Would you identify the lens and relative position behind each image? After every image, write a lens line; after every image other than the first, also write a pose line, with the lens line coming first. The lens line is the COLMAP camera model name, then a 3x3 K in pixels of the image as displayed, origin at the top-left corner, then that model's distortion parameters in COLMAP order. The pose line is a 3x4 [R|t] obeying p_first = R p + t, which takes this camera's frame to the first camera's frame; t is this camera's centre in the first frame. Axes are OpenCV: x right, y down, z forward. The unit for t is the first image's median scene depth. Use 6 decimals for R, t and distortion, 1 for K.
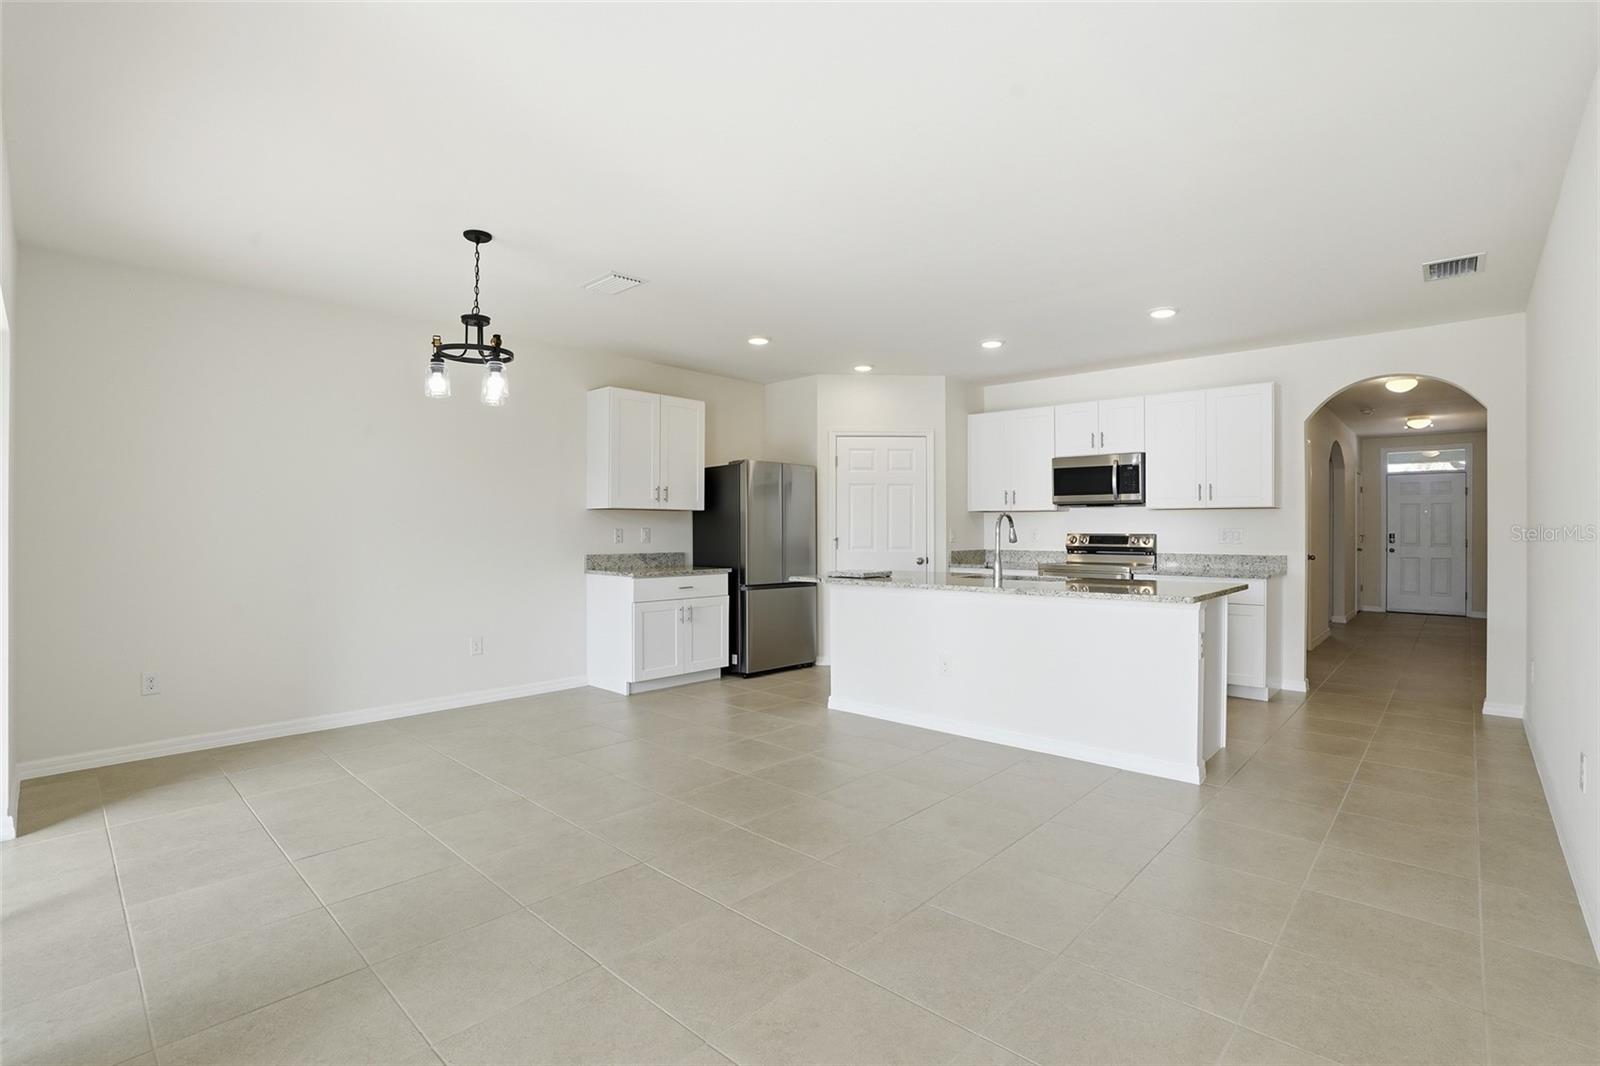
lens RADIAL K [[749.8, 0, 824.9], [0, 749.8, 537.5], [0, 0, 1]] dist [-0.002121, -0.000170]
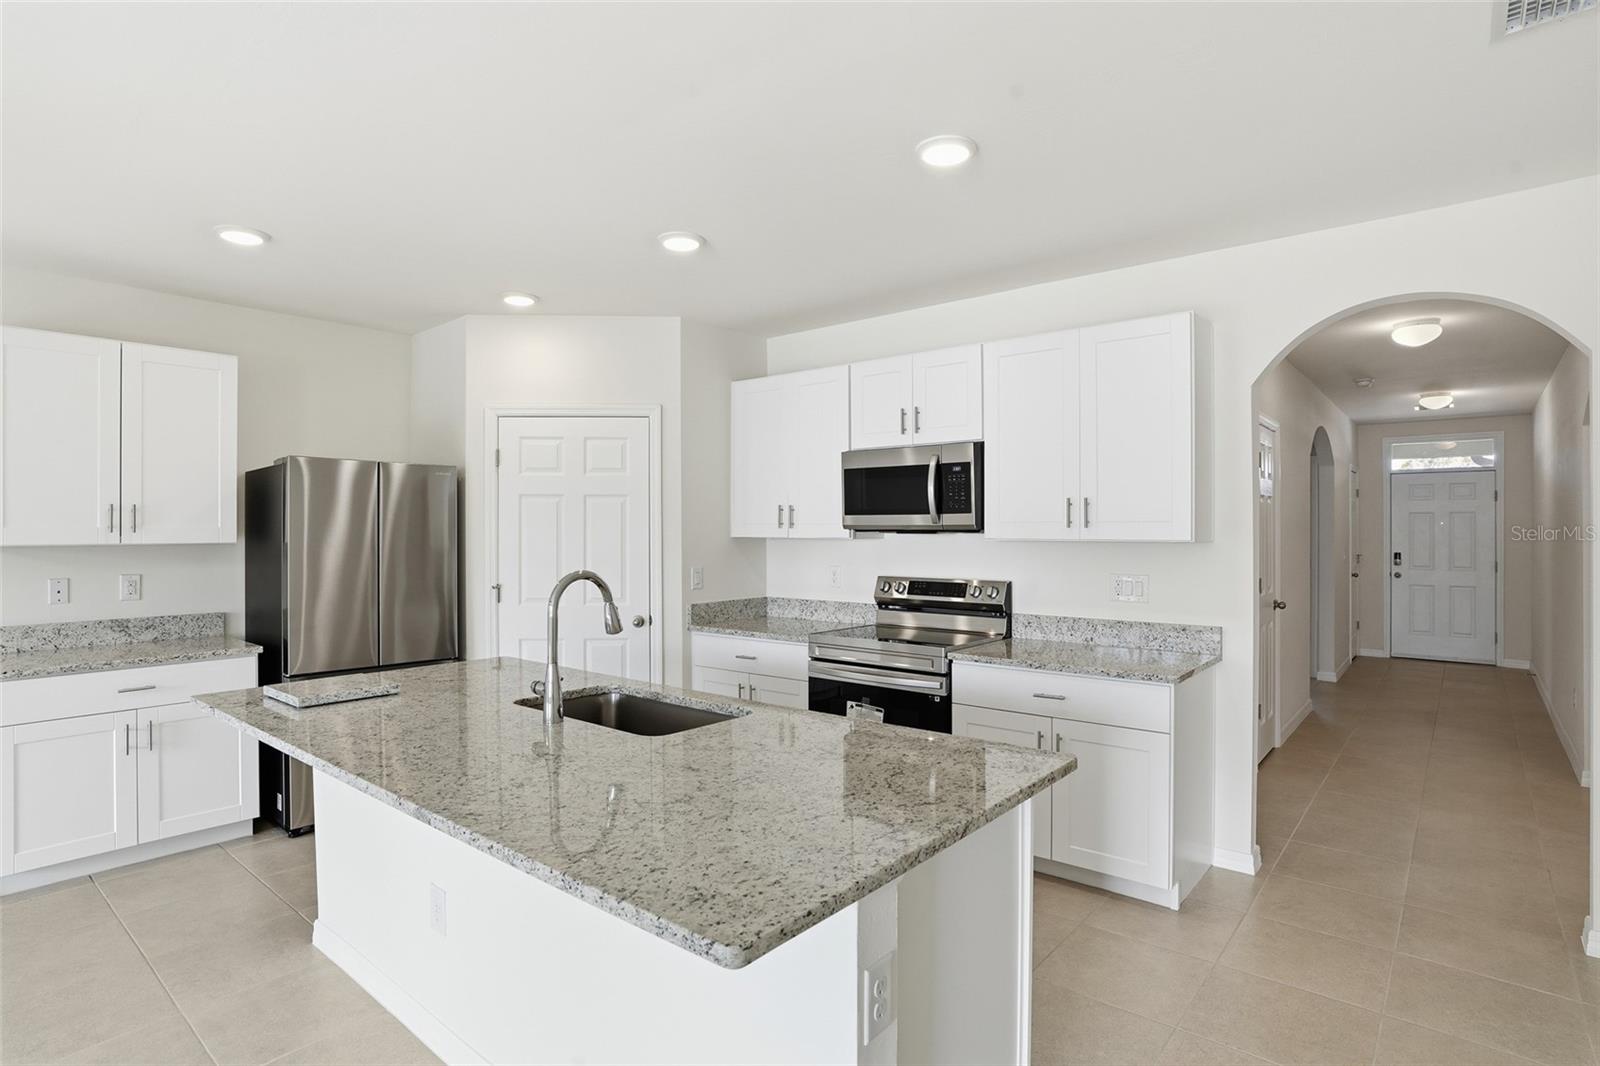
lens RADIAL K [[812.5, 0, 804.1], [0, 812.5, 537.9], [0, 0, 1]] dist [-0.014064, 0.000350]
pose [[0.999838, -0.003541, 0.017650, 0.251828], [0.003529, 0.999994, 0.000677, -0.036786], [-0.017652, -0.000615, 0.999844, 0.343673]]
